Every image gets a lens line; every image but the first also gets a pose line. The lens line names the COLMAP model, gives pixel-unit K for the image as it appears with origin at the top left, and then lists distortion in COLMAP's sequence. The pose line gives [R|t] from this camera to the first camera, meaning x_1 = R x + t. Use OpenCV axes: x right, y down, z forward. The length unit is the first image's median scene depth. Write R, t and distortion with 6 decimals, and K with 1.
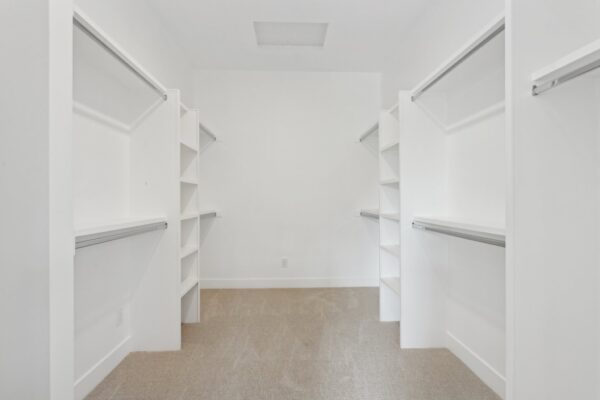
lens RADIAL K [[282.6, 0, 297.8], [0, 282.6, 199.7], [0, 0, 1]] dist [-0.002512, 0.000720]
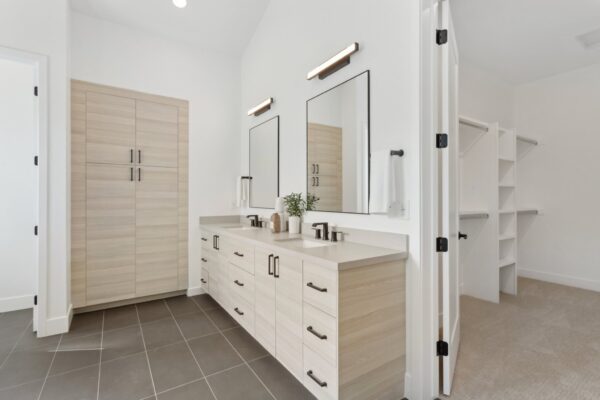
lens RADIAL K [[282.6, 0, 297.4], [0, 282.6, 199.9], [0, 0, 1]] dist [-0.002512, 0.000720]
pose [[0.516376, -0.002143, -0.856359, 0.238715], [0.002092, 0.999997, -0.001241, 0.003578], [0.856359, -0.001151, 0.516379, -0.515836]]
